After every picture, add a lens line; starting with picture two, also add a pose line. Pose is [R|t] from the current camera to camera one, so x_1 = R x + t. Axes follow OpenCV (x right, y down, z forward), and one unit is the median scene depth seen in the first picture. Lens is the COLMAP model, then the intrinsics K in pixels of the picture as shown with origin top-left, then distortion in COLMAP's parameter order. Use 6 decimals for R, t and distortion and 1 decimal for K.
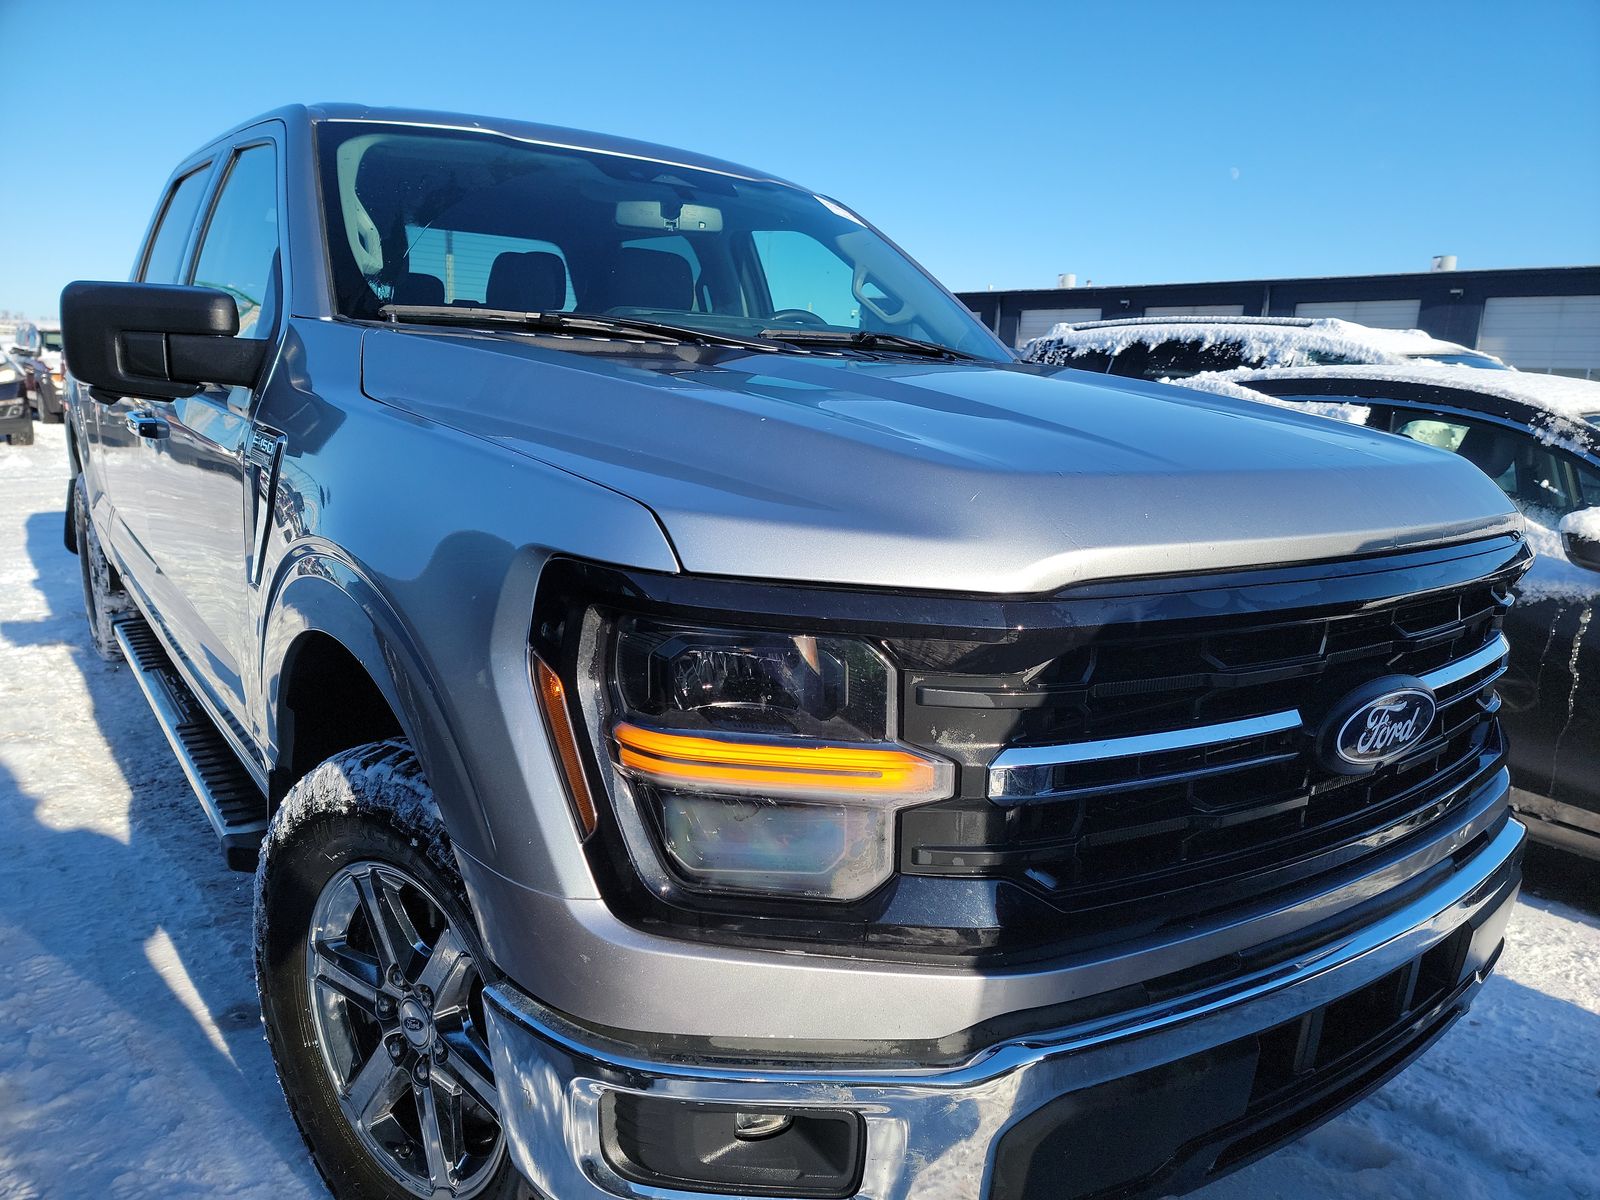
lens RADIAL K [[1106.0, 0, 789.0], [0, 1106.0, 605.4], [0, 0, 1]] dist [0.110565, -0.093995]
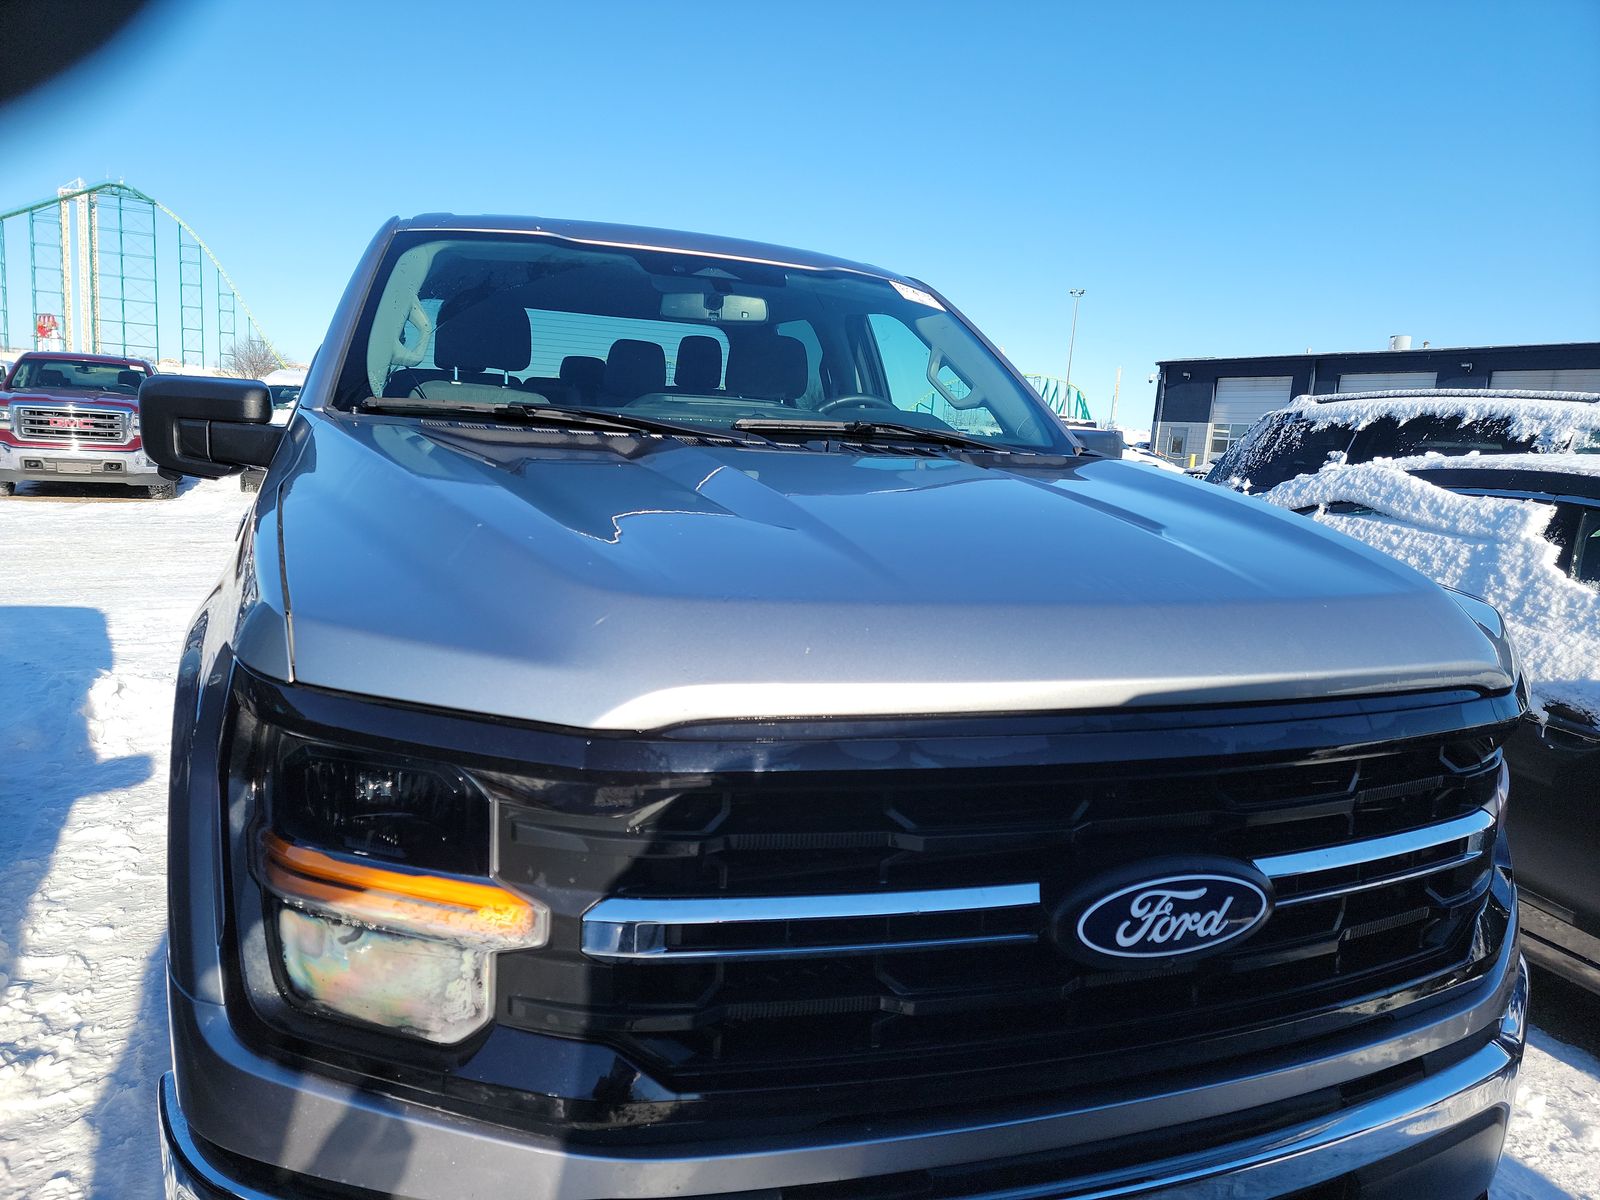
lens RADIAL K [[1079.7, 0, 799.4], [0, 1079.7, 595.4], [0, 0, 1]] dist [0.112987, -0.074870]
pose [[0.962585, 0.051885, -0.265966, 0.251807], [-0.067611, 0.996443, -0.050308, -0.037166], [0.262410, 0.066408, 0.962669, 0.072011]]
